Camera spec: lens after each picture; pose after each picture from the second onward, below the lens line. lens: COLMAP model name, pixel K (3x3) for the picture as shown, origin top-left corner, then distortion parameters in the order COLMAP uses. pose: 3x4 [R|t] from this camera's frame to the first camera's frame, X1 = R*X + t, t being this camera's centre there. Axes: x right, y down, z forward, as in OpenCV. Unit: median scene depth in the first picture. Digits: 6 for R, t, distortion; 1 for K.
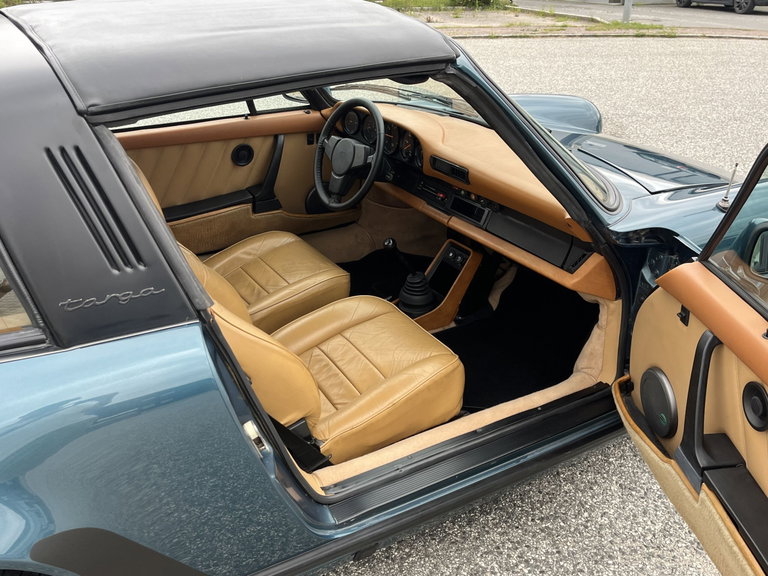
lens RADIAL K [[683.7, 0, 382.7], [0, 683.7, 291.8], [0, 0, 1]] dist [0.057616, -0.065210]
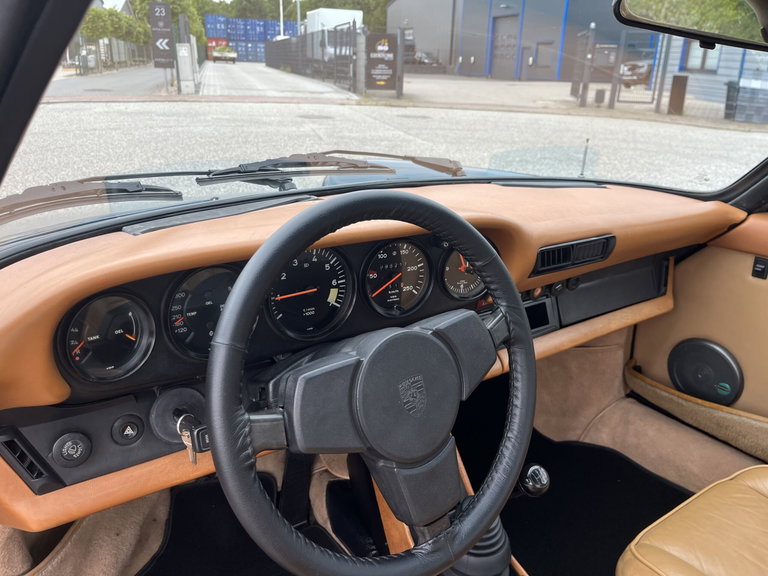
lens RADIAL K [[583.0, 0, 376.5], [0, 583.0, 295.8], [0, 0, 1]] dist [0.061311, -0.089001]
pose [[-0.074050, -0.373487, 0.924675, -0.256804], [0.405866, 0.835670, 0.370039, -0.314553], [-0.910928, 0.402695, 0.089704, 0.932348]]
